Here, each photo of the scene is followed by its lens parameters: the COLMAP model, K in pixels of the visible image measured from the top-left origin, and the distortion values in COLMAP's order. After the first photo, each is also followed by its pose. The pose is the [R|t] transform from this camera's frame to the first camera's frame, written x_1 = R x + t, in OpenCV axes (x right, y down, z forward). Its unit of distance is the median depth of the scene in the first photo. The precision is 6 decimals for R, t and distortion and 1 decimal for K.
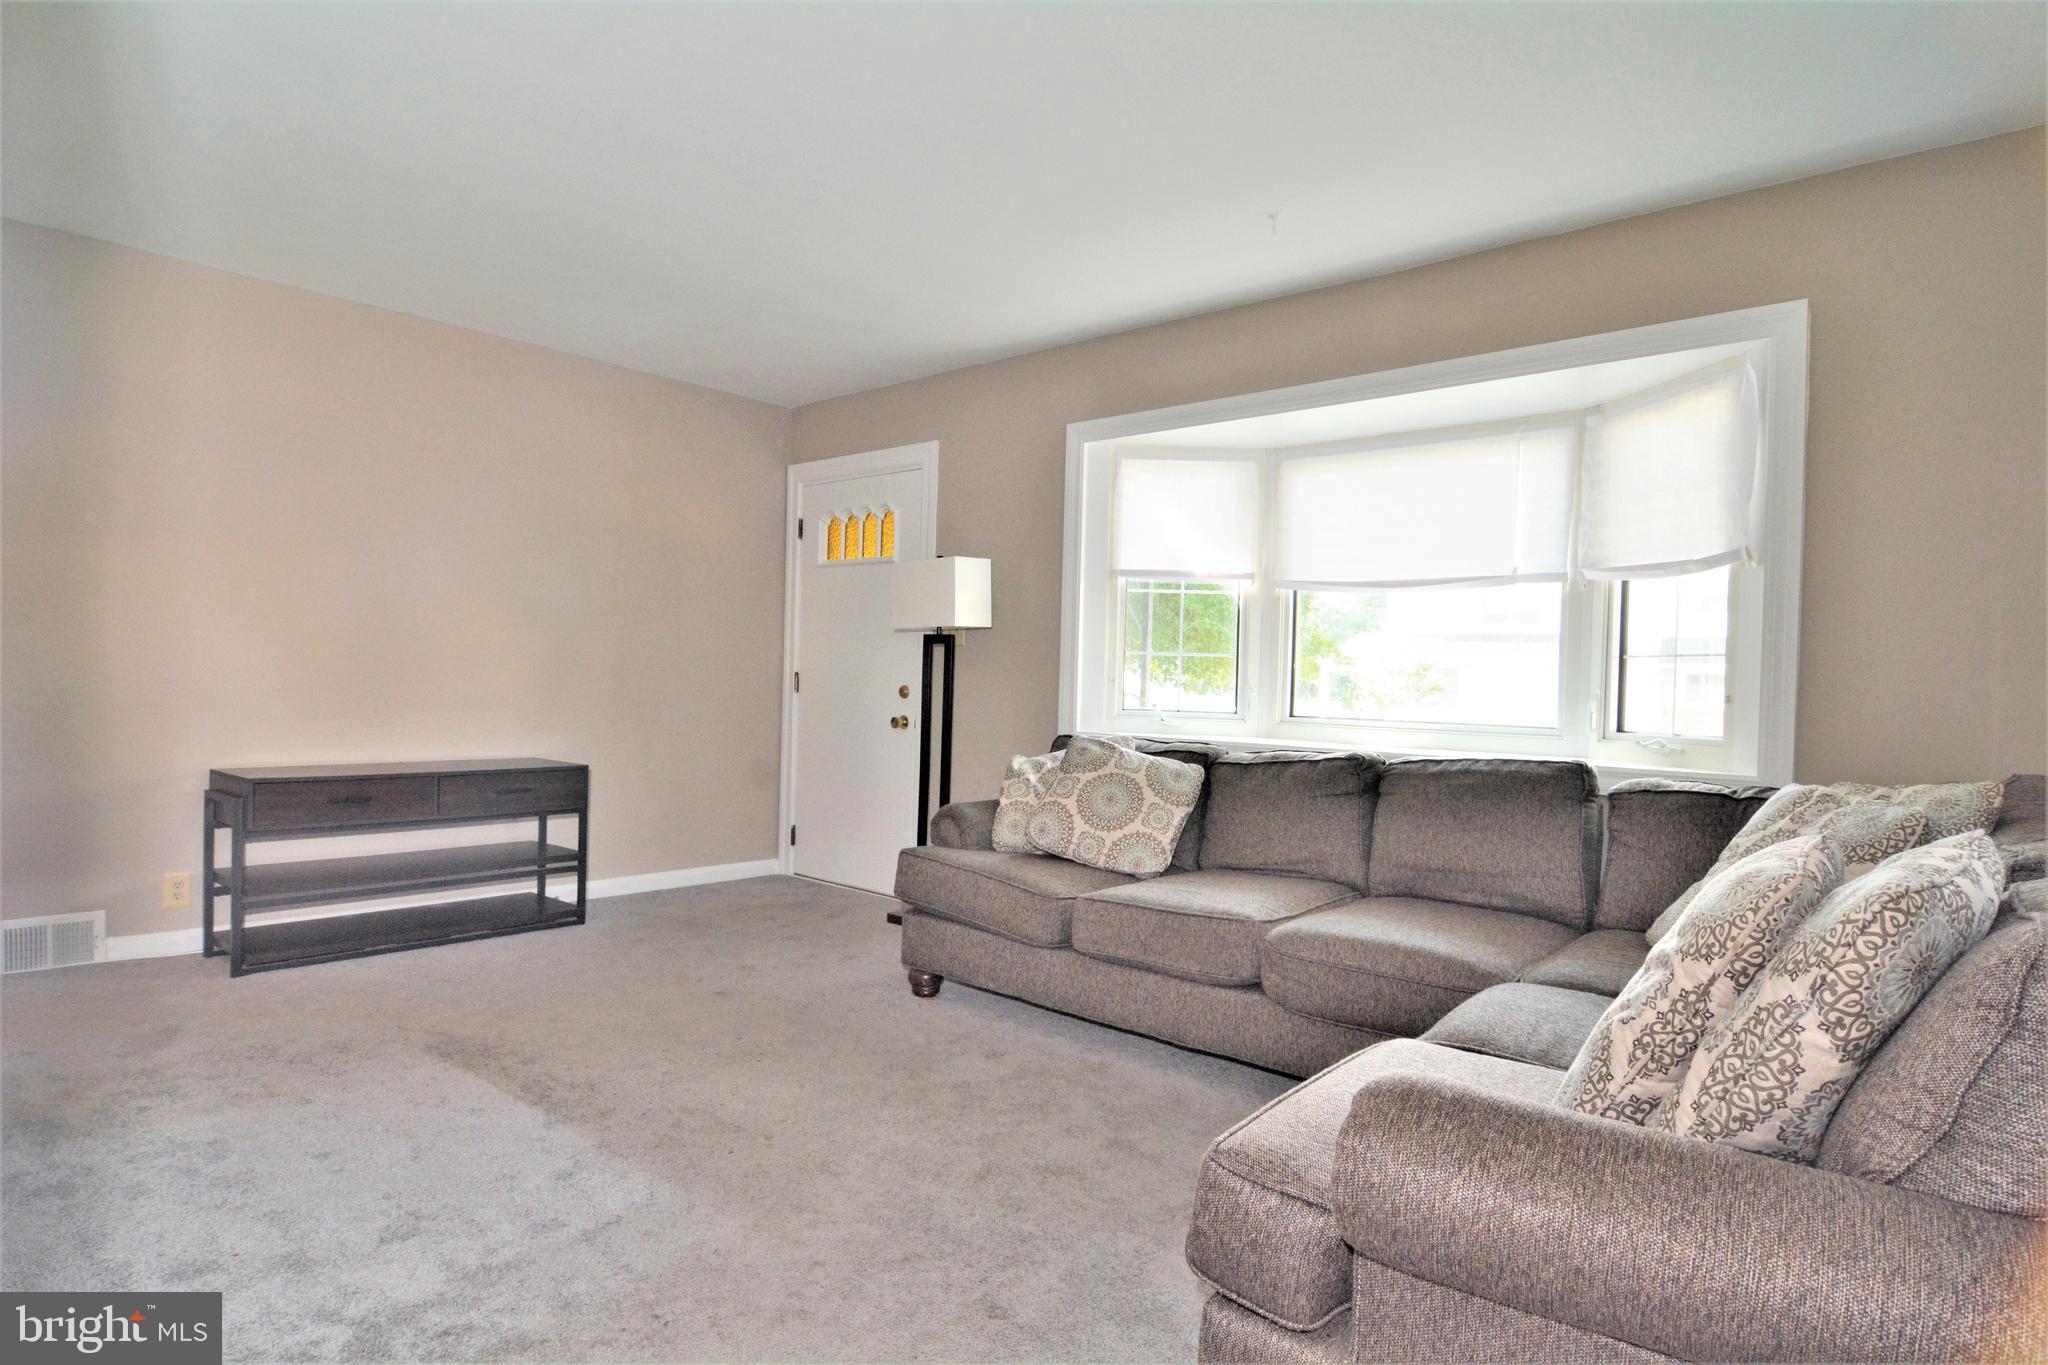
lens RADIAL K [[1161.4, 0, 1024.0], [0, 1161.4, 682.5], [0, 0, 1]] dist [0.002319, 0.000197]
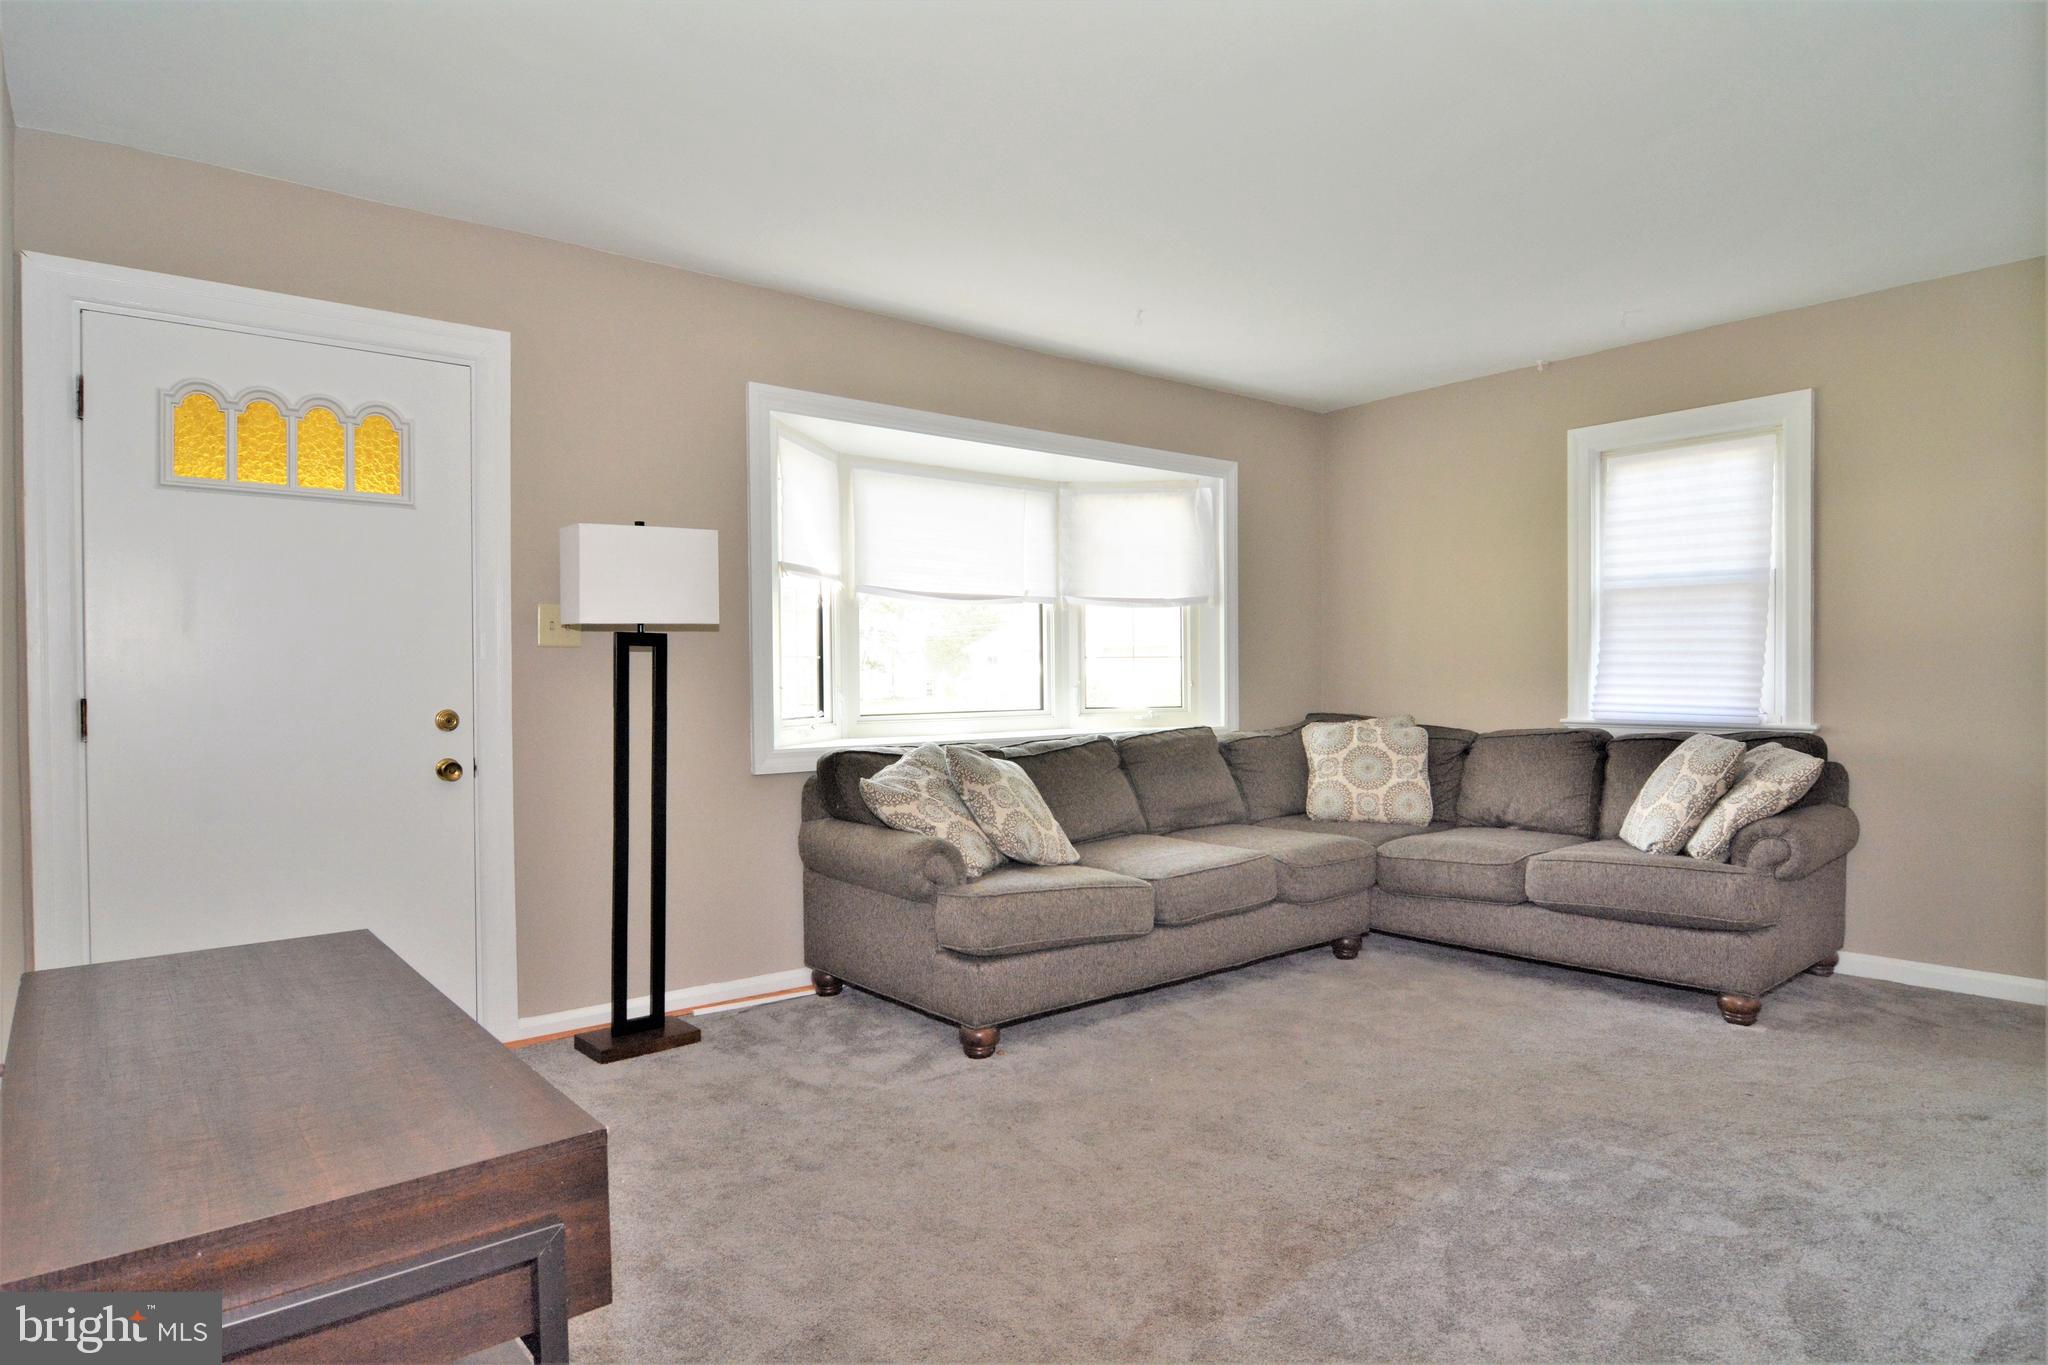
lens RADIAL K [[1162.5, 0, 1024.0], [0, 1162.5, 682.5], [0, 0, 1]] dist [0.002201, 0.000052]
pose [[0.132451, -0.041526, 0.990319, -0.858633], [0.007927, 0.999134, 0.040836, -0.044257], [-0.991158, 0.002441, 0.132665, 0.775292]]
